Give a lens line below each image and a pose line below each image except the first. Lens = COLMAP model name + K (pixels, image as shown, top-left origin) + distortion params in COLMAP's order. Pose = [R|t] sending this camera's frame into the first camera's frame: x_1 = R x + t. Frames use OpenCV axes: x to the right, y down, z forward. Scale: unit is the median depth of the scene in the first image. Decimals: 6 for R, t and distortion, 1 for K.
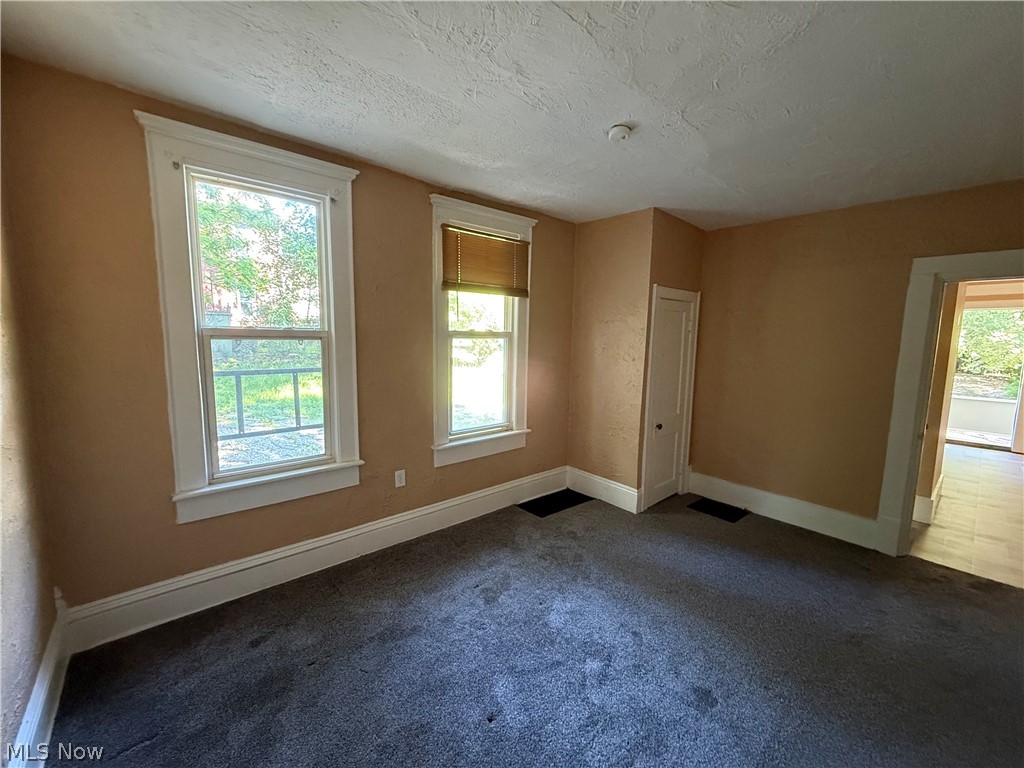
lens RADIAL K [[409.0, 0, 507.6], [0, 409.0, 386.2], [0, 0, 1]] dist [0.000469, 0.000237]
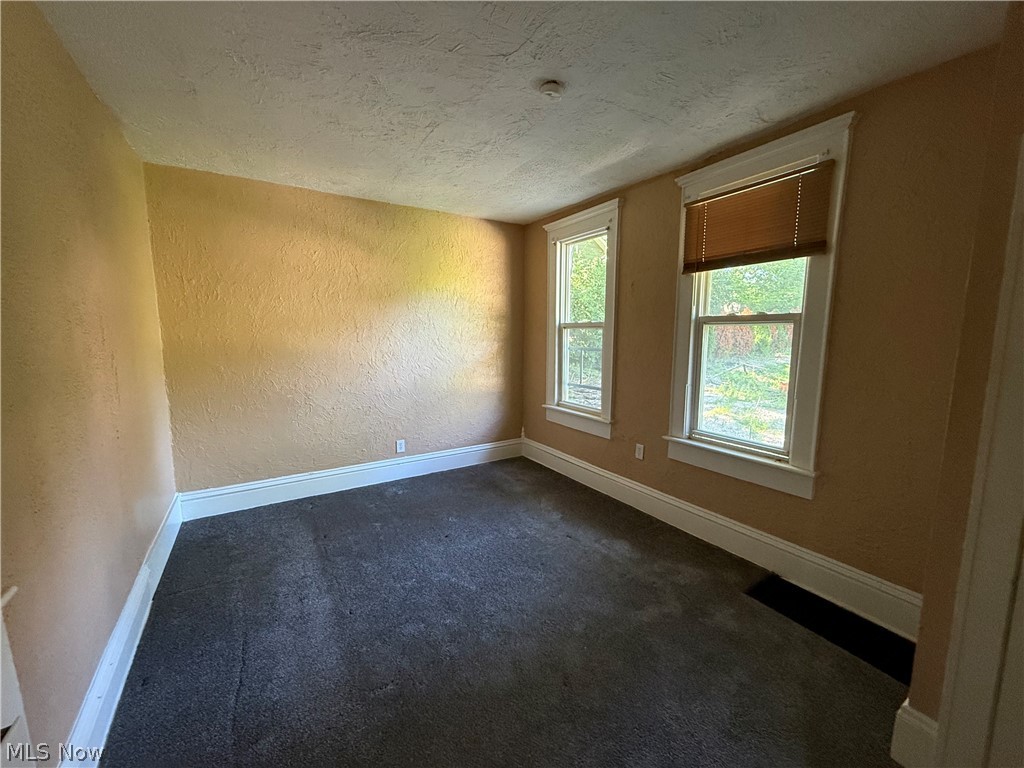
lens RADIAL K [[409.0, 0, 507.9], [0, 409.0, 383.8], [0, 0, 1]] dist [0.000469, 0.000237]
pose [[-0.156528, 0.118713, -0.980513, 0.781209], [-0.111696, 0.984254, 0.136996, -0.063312], [0.981337, 0.130963, -0.140803, 0.697493]]
